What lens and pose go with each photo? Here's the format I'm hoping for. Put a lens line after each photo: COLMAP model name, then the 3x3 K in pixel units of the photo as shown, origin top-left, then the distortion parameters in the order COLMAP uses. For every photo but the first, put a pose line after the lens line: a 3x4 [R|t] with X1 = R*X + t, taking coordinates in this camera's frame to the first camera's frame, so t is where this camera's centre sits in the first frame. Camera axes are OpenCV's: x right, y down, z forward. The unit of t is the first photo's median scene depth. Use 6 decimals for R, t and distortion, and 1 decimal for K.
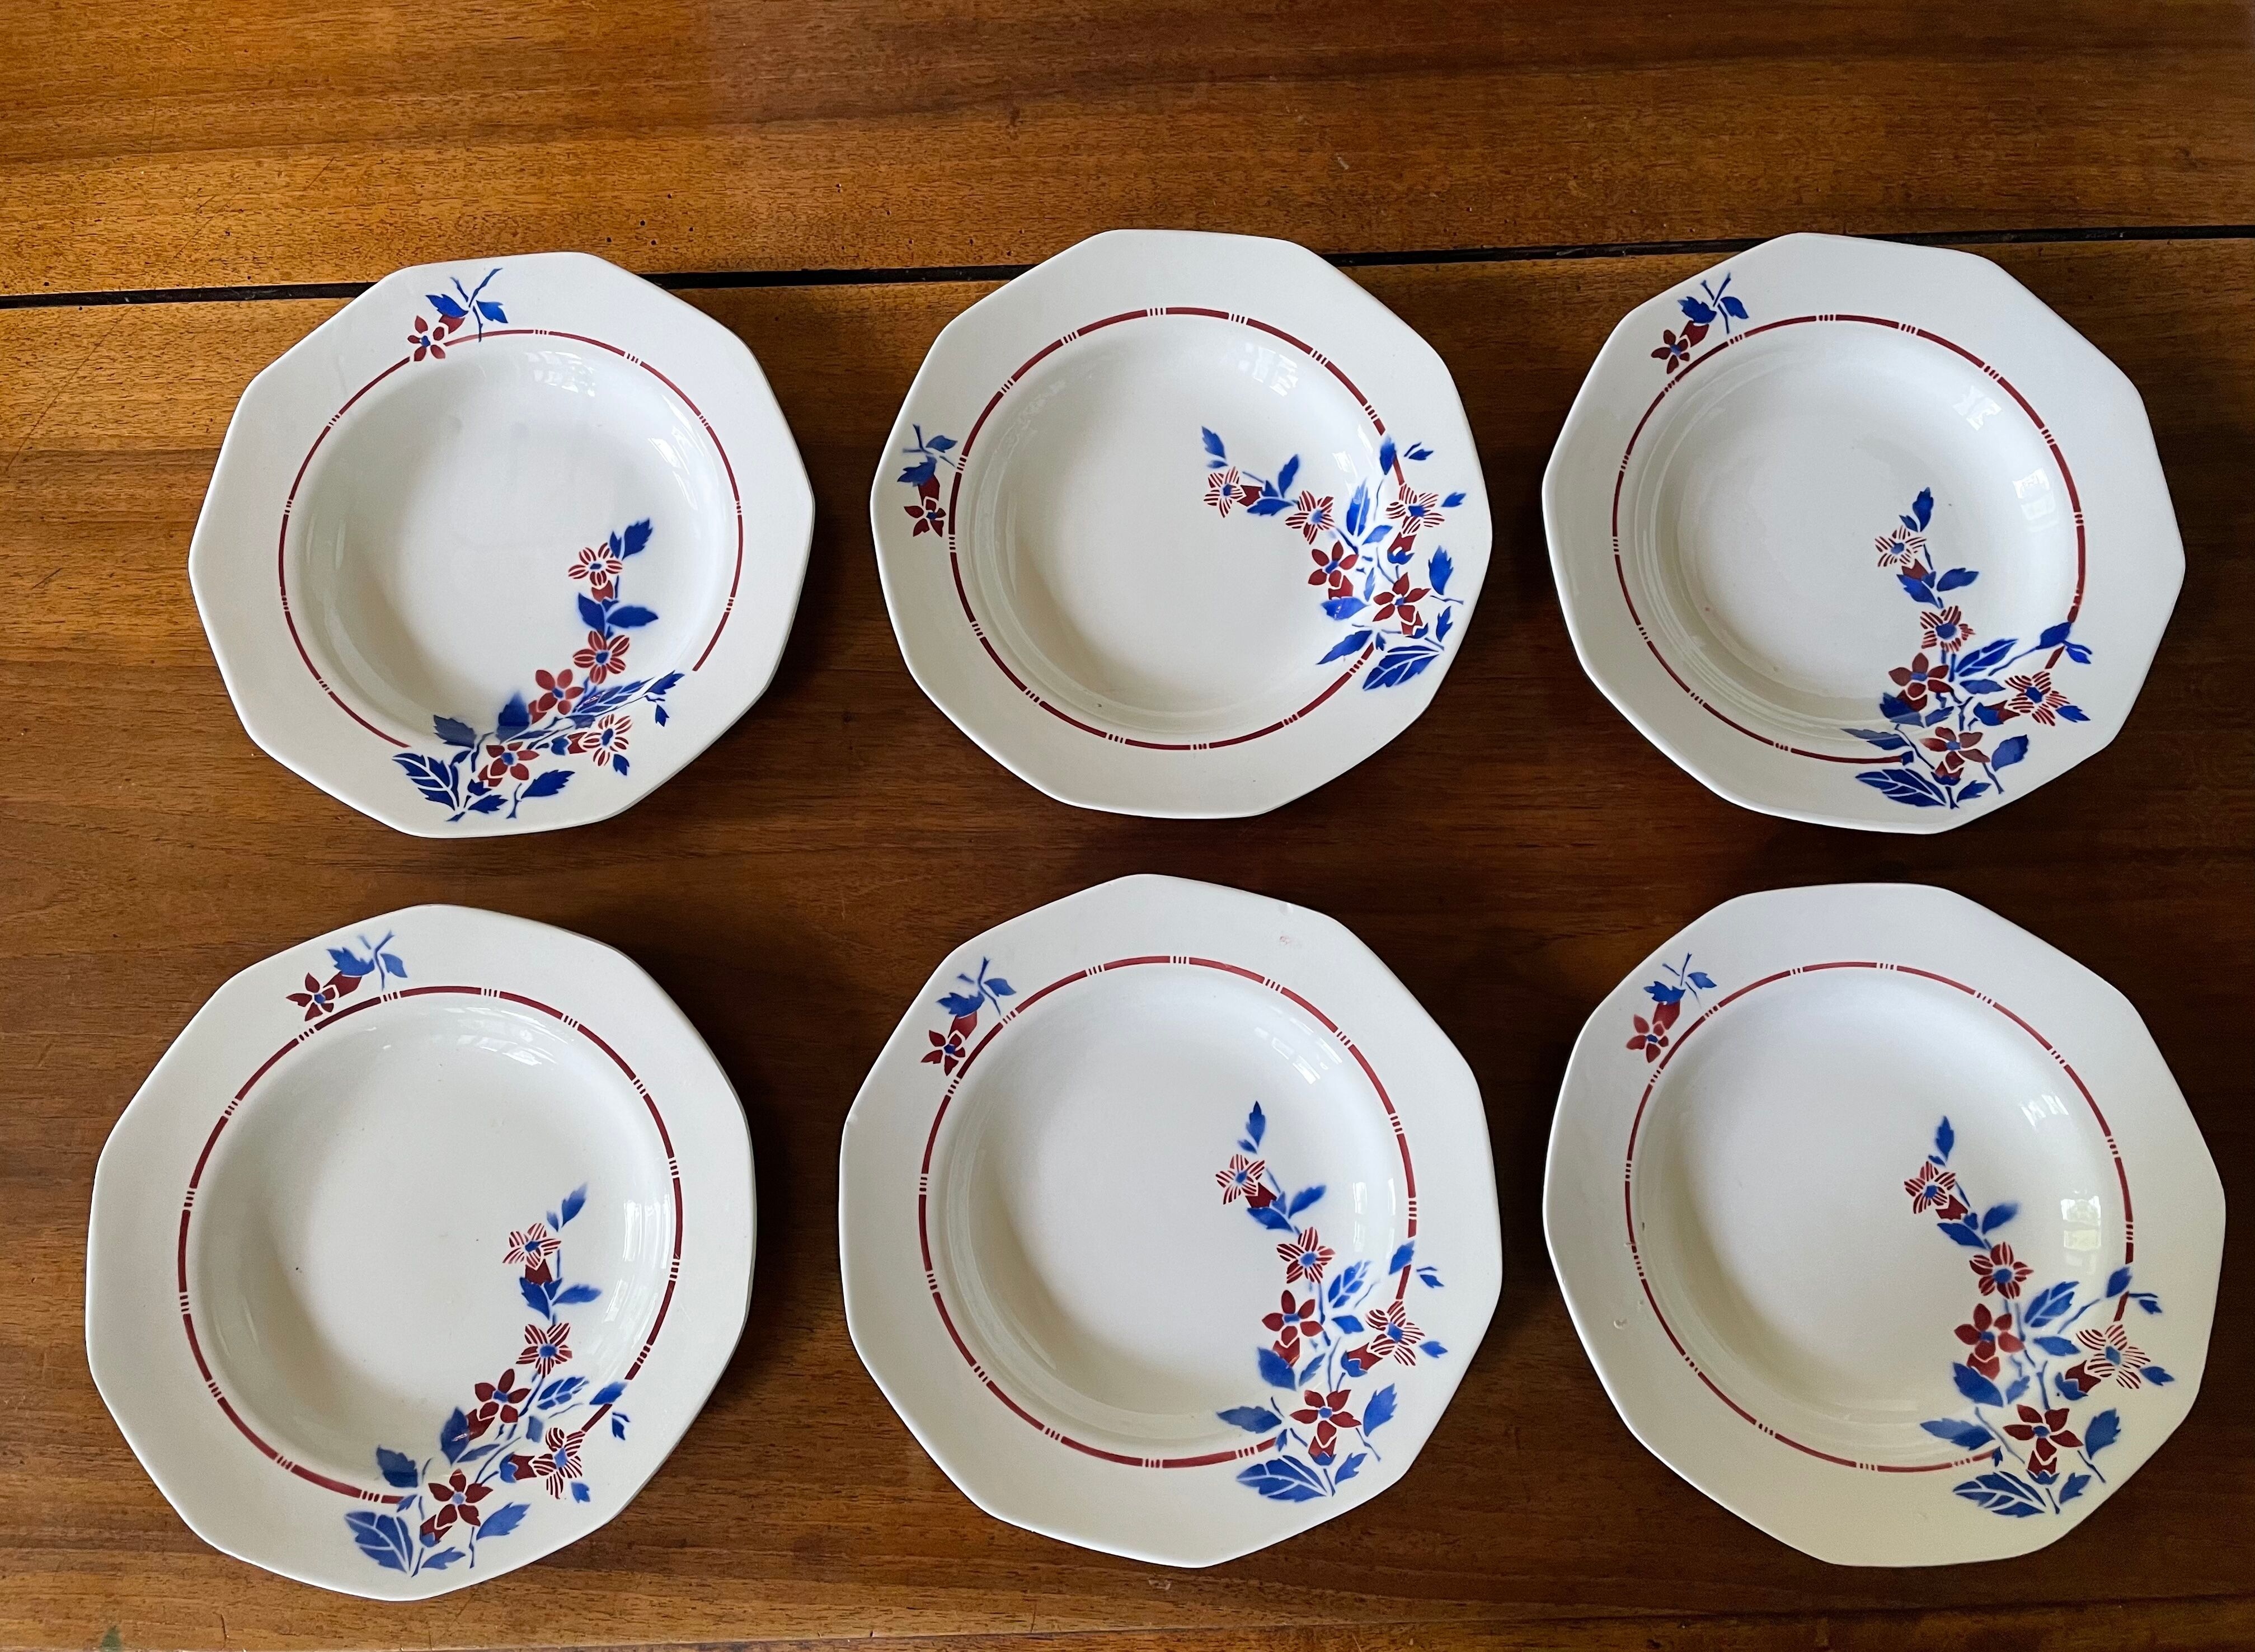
lens RADIAL K [[1712.6, 0, 1123.8], [0, 1712.6, 835.1], [0, 0, 1]] dist [0.090090, -0.117671]
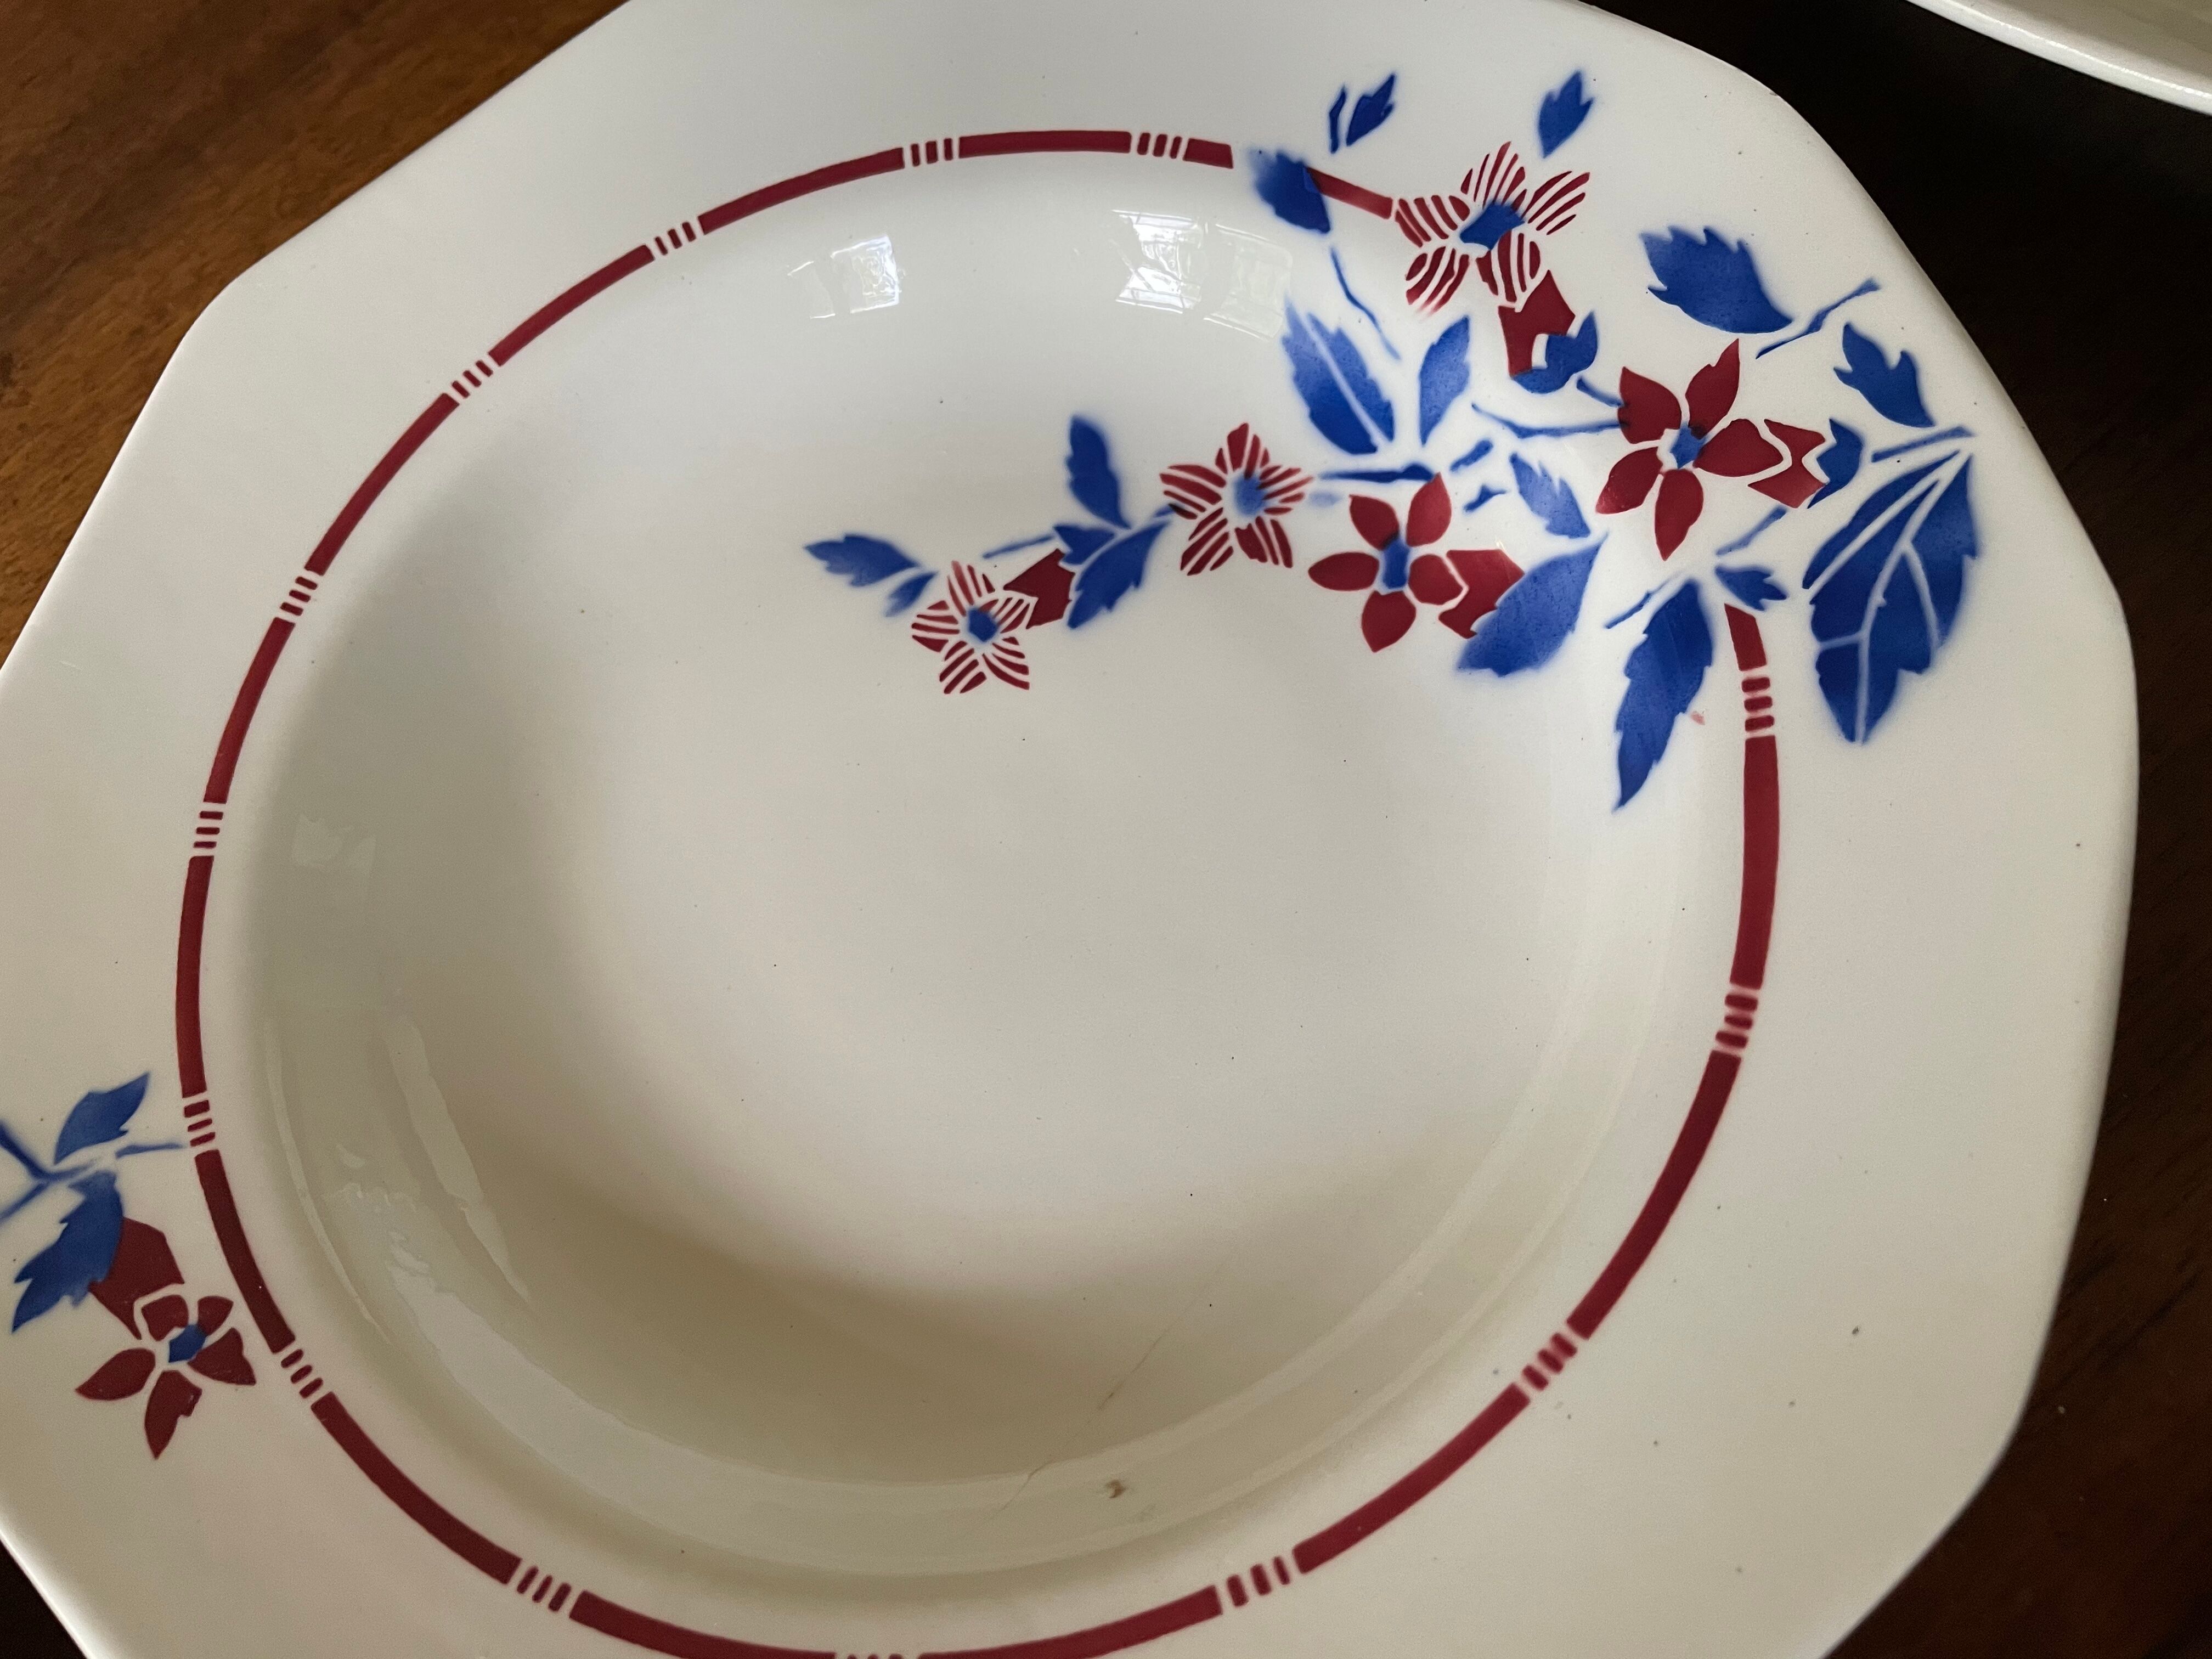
lens RADIAL K [[1686.7, 0, 1095.0], [0, 1686.7, 814.0], [0, 0, 1]] dist [0.081252, -0.112594]
pose [[0.753564, -0.649645, 0.100509, 0.022825], [0.650718, 0.715463, -0.254321, -0.086810], [0.093308, 0.257050, 0.961883, 0.753270]]
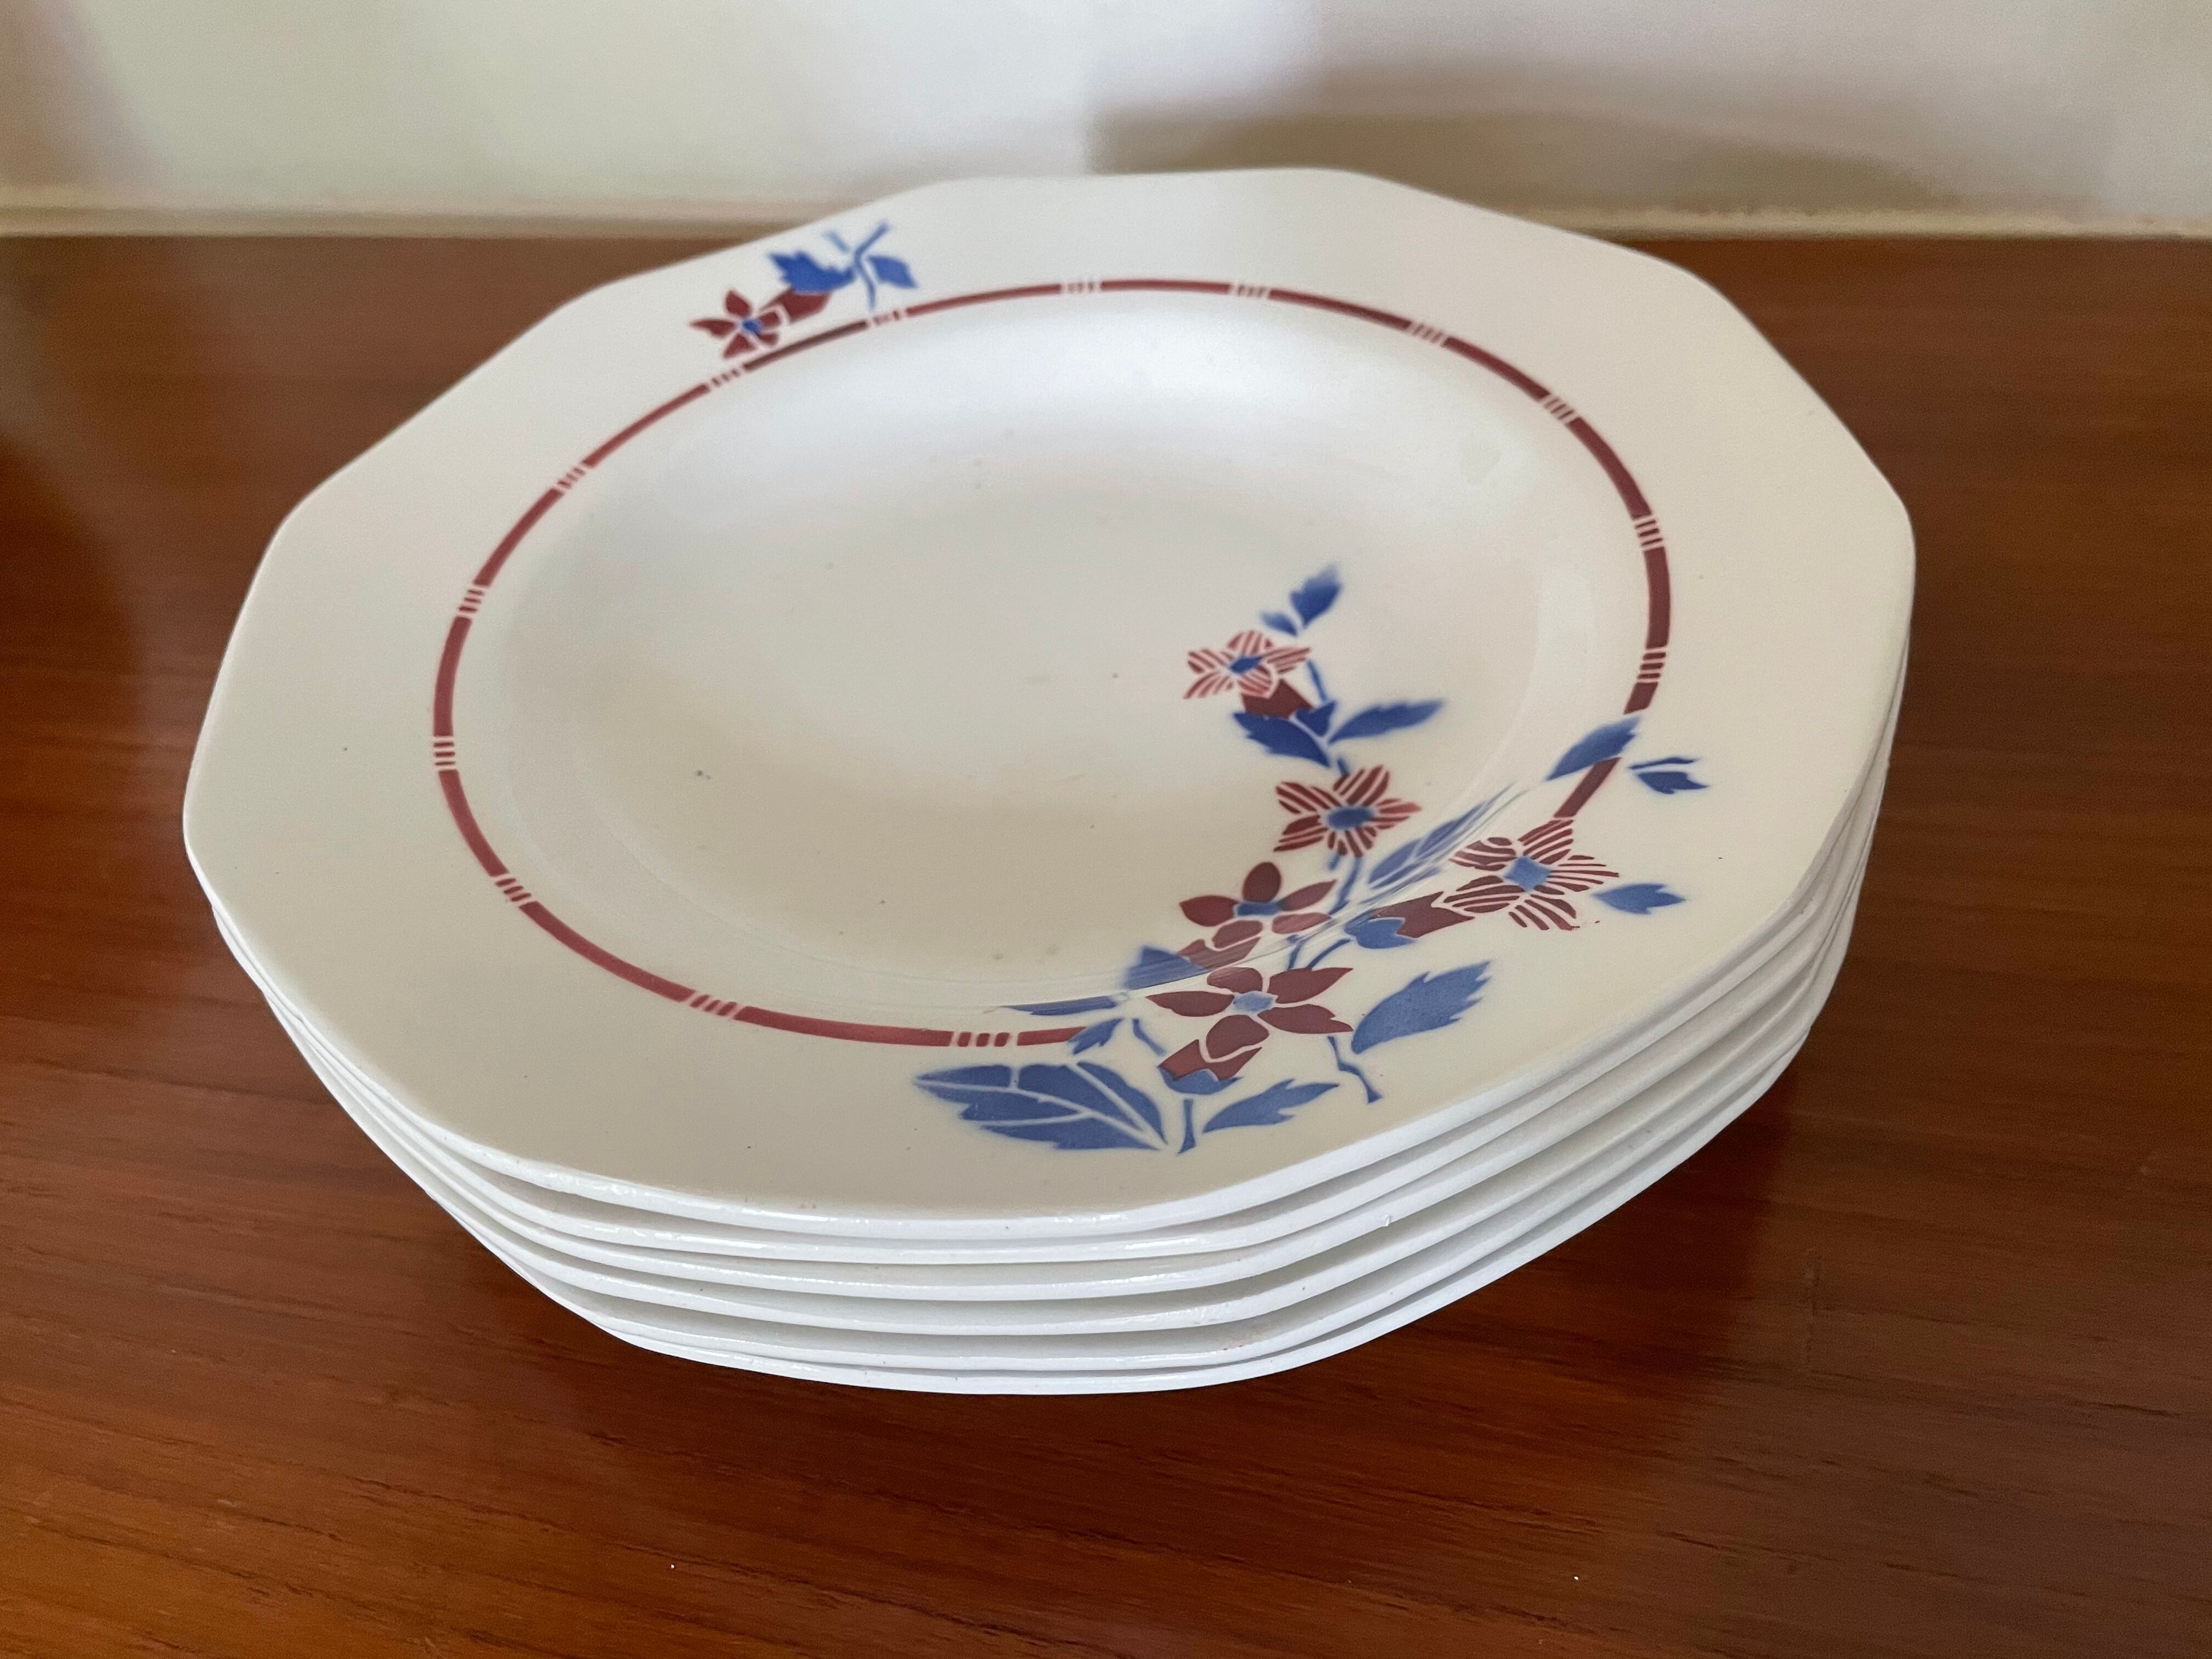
lens RADIAL K [[1686.7, 0, 1104.6], [0, 1686.7, 835.0], [0, 0, 1]] dist [0.081252, -0.112594]
pose [[0.990590, -0.136520, 0.009677, -0.378219], [0.118388, 0.819253, -0.561078, 0.489439], [0.068670, 0.556944, 0.827706, 0.667789]]
